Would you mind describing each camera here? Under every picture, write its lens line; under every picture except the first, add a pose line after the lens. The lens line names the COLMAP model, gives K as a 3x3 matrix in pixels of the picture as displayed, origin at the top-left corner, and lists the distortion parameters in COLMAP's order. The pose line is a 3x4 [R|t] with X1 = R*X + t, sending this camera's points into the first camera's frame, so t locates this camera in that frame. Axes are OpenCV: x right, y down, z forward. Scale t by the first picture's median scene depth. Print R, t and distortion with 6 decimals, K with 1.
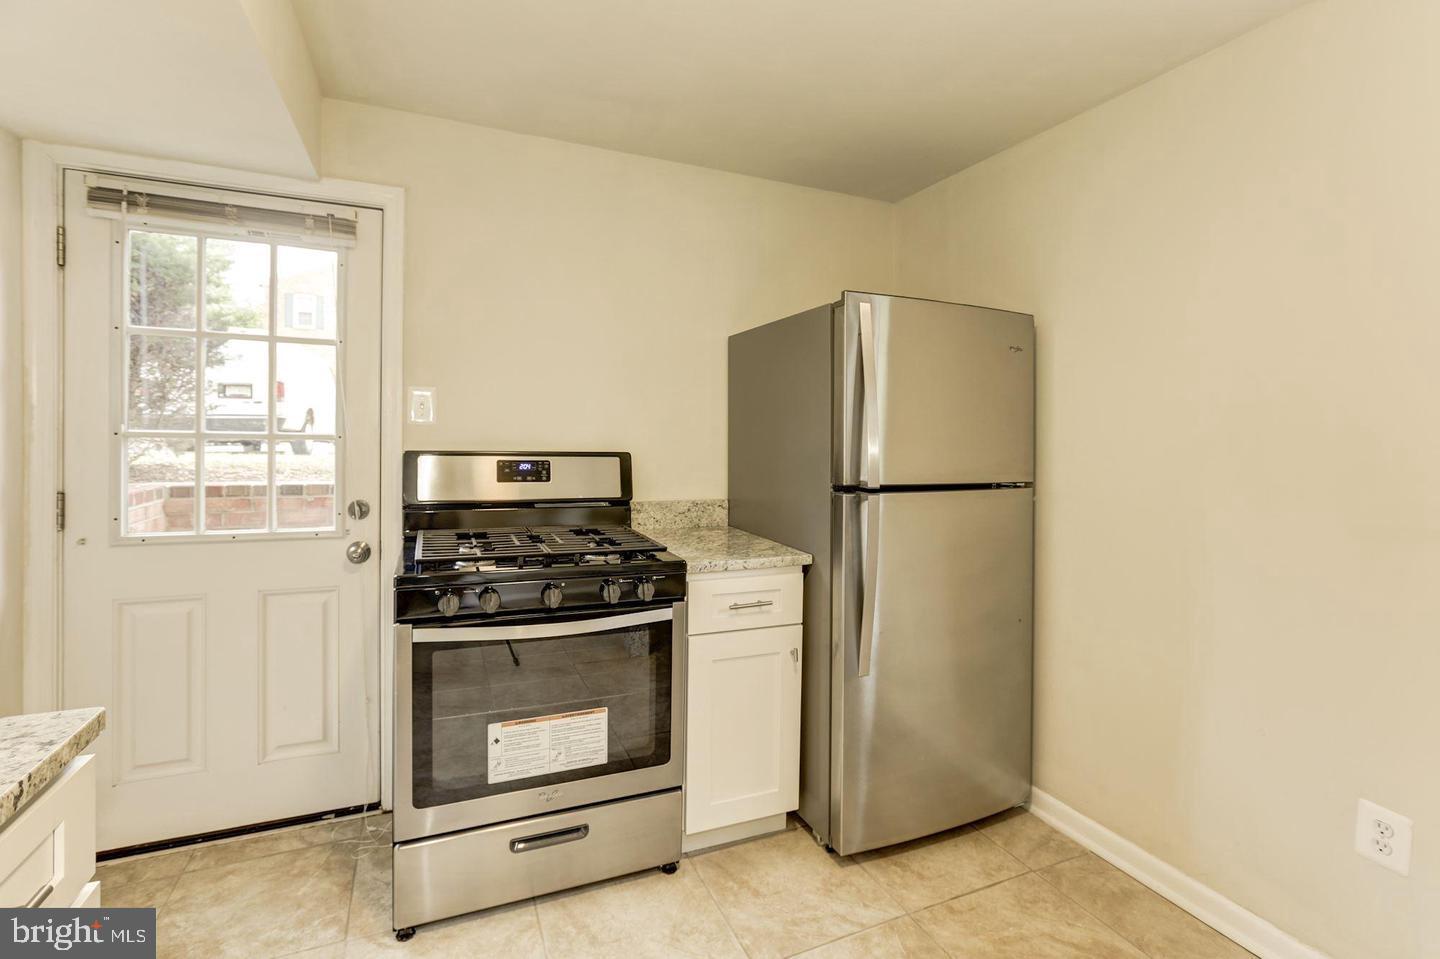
lens RADIAL K [[671.2, 0, 720.6], [0, 671.2, 440.3], [0, 0, 1]] dist [-0.044229, 0.023149]
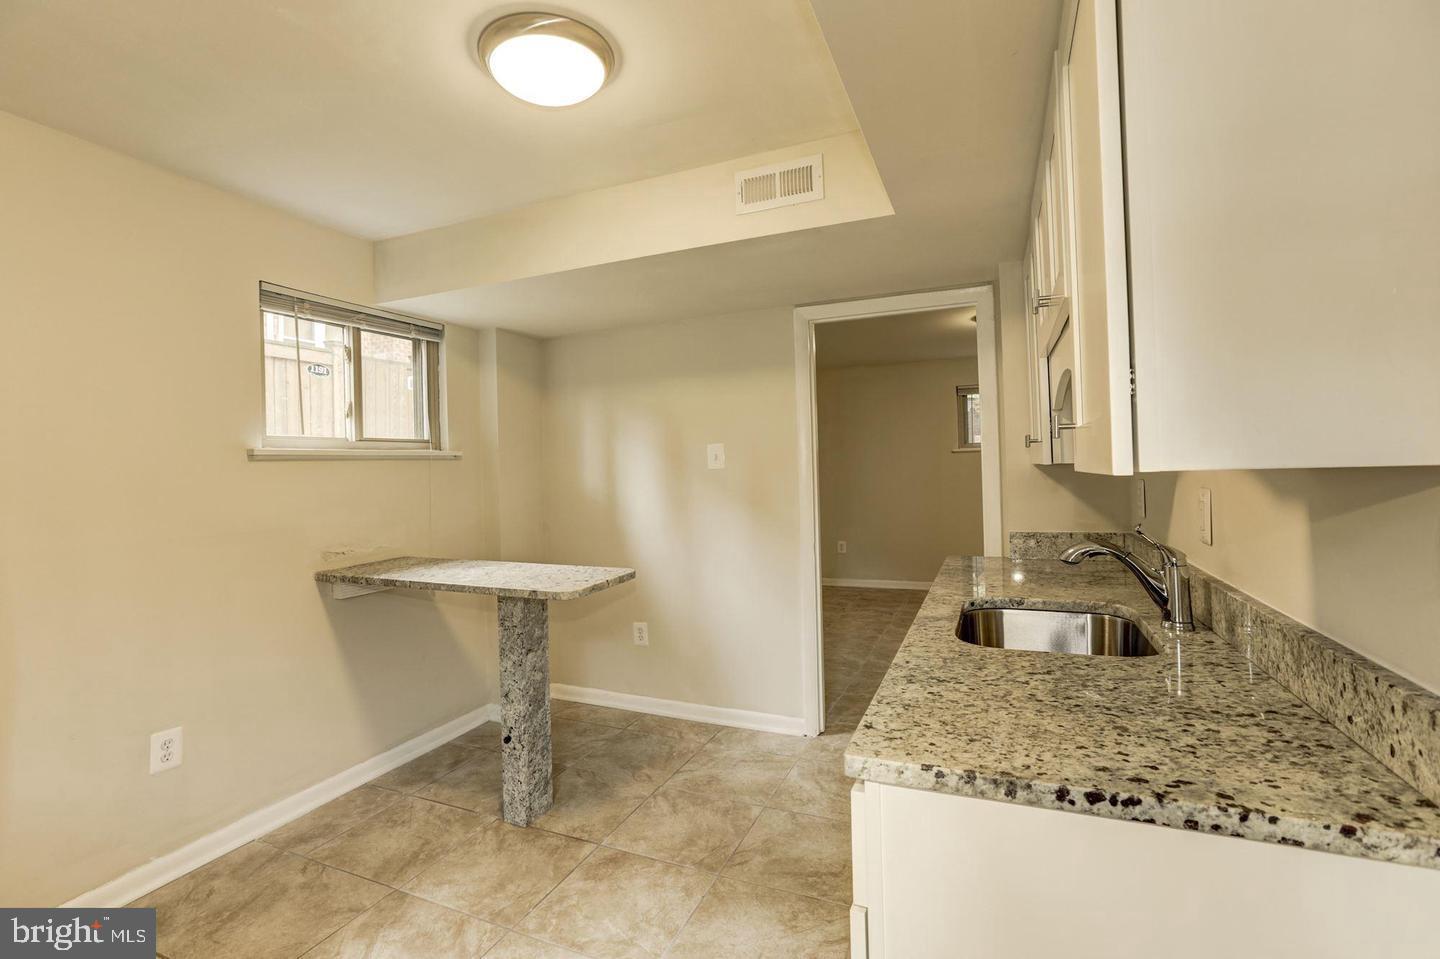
lens RADIAL K [[659.3, 0, 715.8], [0, 659.3, 464.6], [0, 0, 1]] dist [-0.040664, 0.023587]
pose [[-0.681296, 0.005026, 0.731991, -0.639830], [0.020716, 0.999708, 0.012418, -0.023204], [-0.731715, 0.023624, -0.681201, 0.755432]]
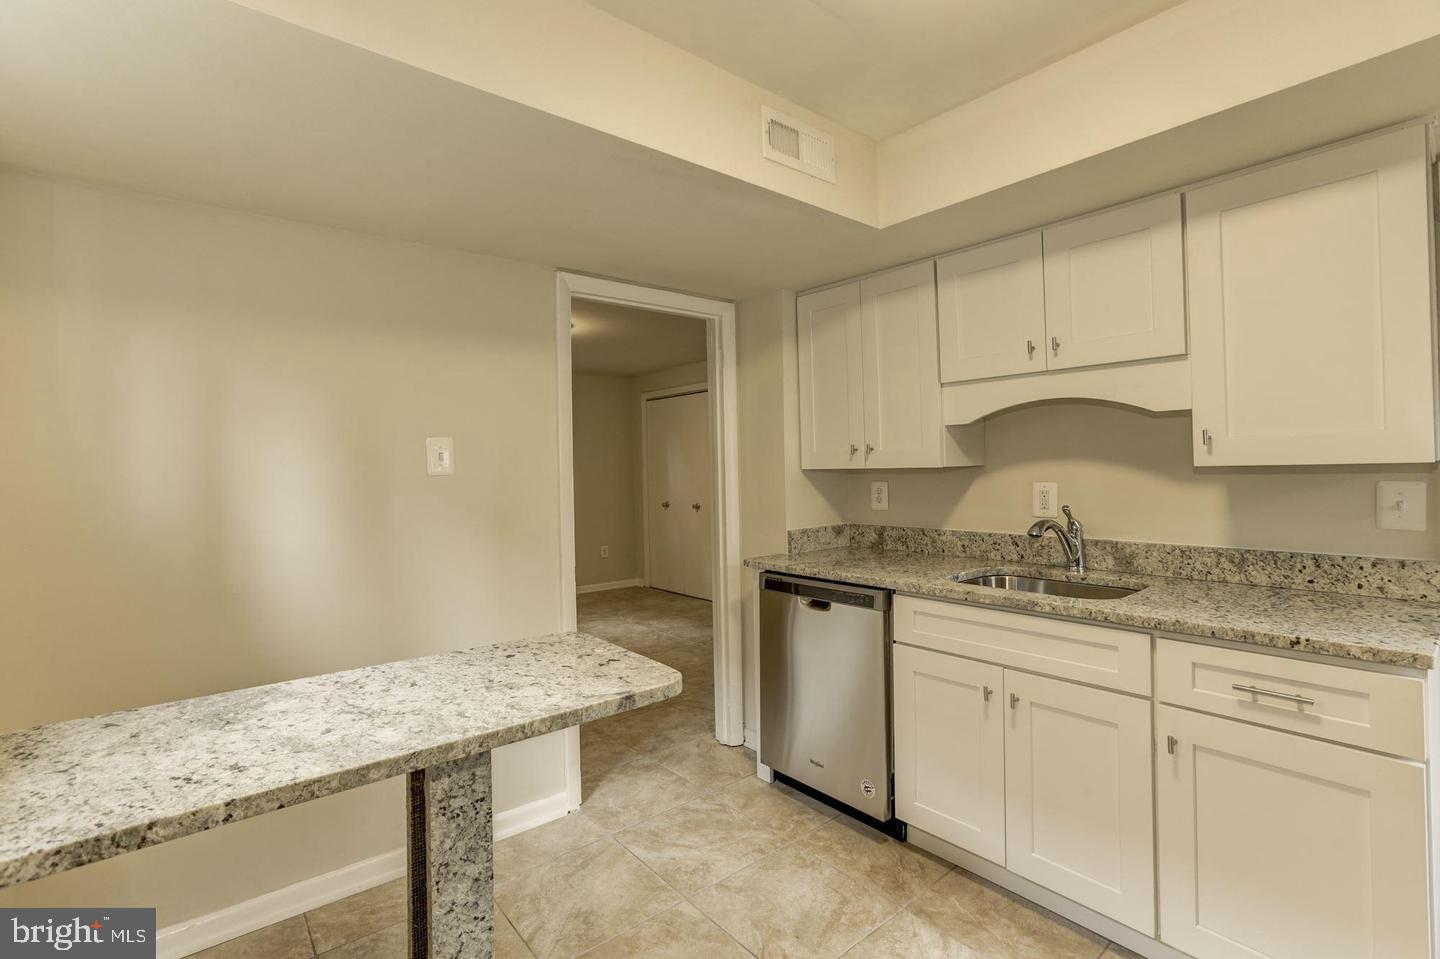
lens RADIAL K [[659.3, 0, 715.8], [0, 659.3, 464.6], [0, 0, 1]] dist [-0.040664, 0.023587]
pose [[-0.959365, -0.000215, -0.282169, 0.428708], [0.000241, 0.999999, -0.001581, -0.006393], [0.282169, -0.001584, -0.959363, 0.805596]]
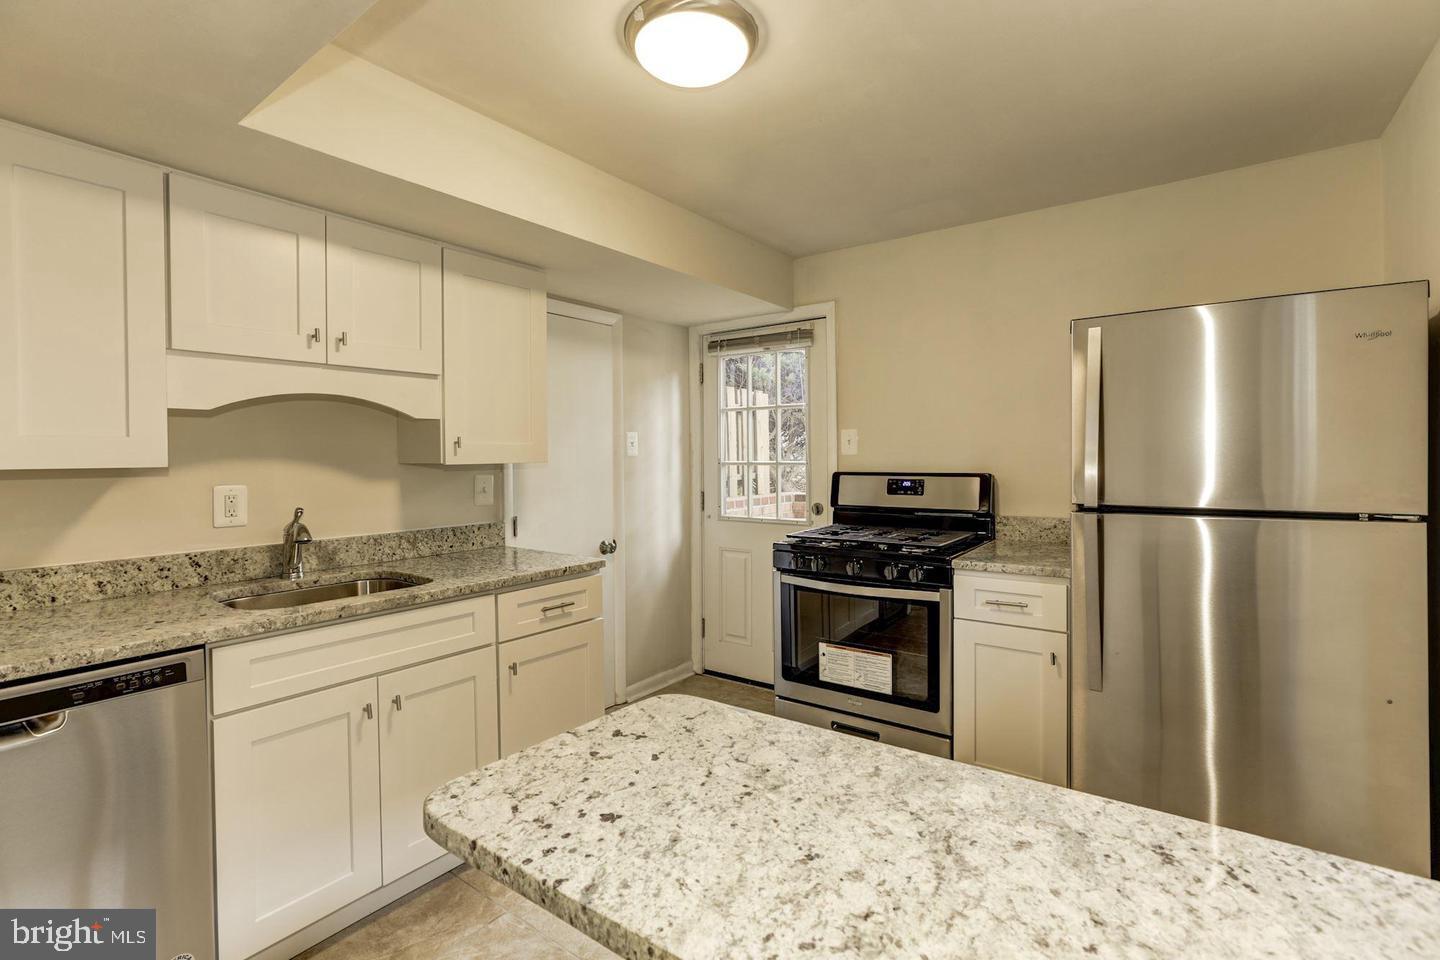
lens RADIAL K [[659.3, 0, 715.8], [0, 659.3, 465.1], [0, 0, 1]] dist [-0.040664, 0.023587]
pose [[0.502324, -0.010145, -0.864620, 0.762427], [0.010190, 0.999931, -0.005813, 0.006125], [0.864619, -0.005890, 0.502393, -0.008163]]
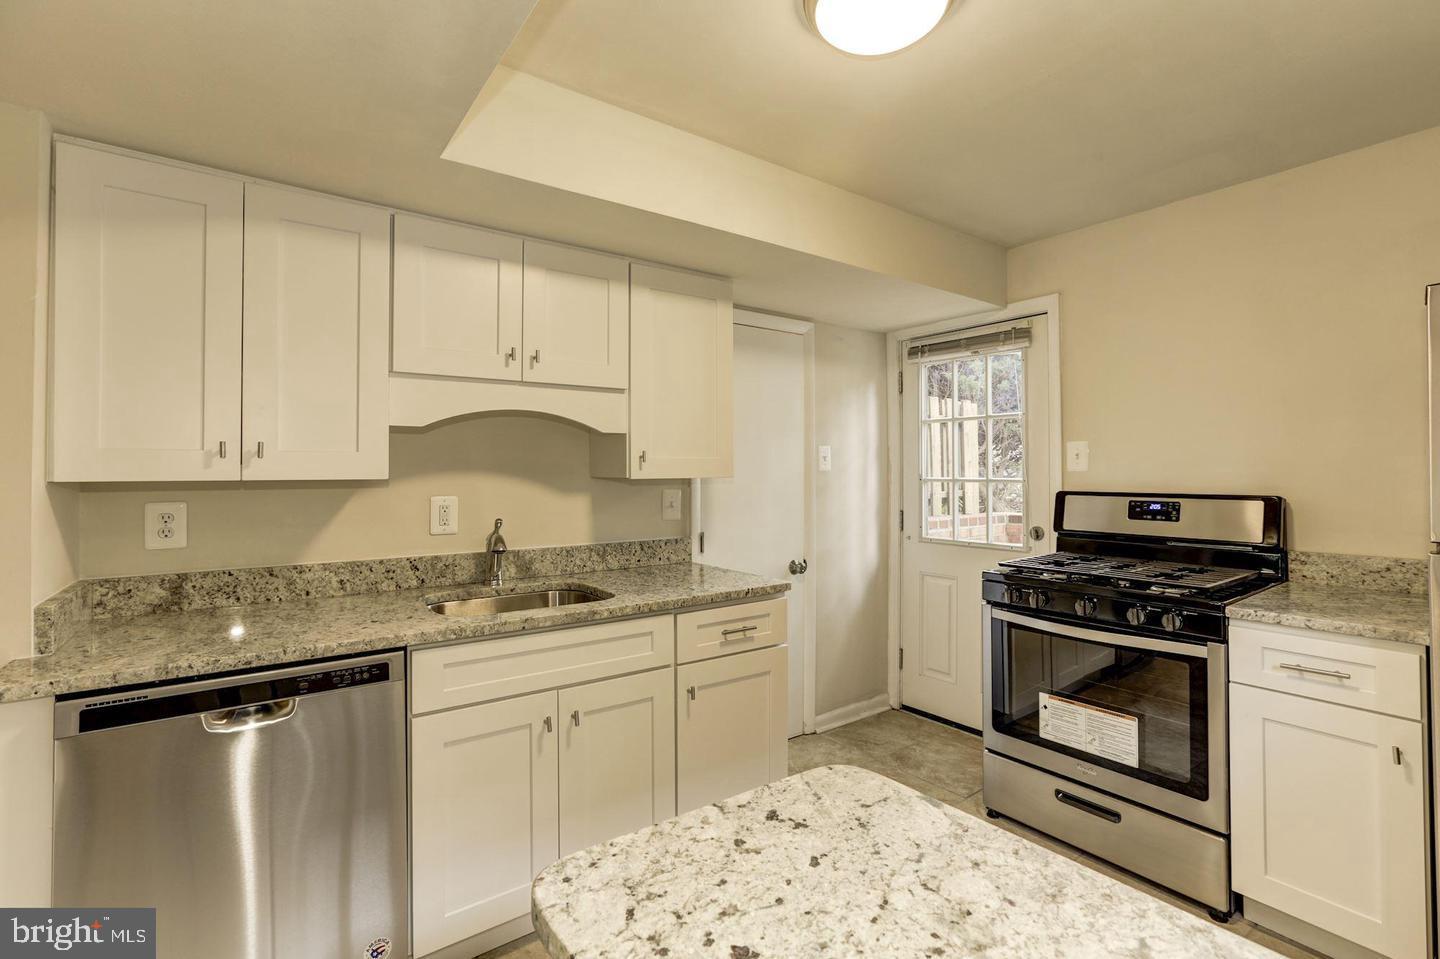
lens RADIAL K [[659.3, 0, 715.8], [0, 659.3, 464.6], [0, 0, 1]] dist [-0.040664, 0.023587]
pose [[0.223271, -0.028900, -0.974328, 0.690694], [-0.001720, 0.999547, -0.030042, 0.003073], [0.974755, 0.008383, 0.223120, 0.044466]]
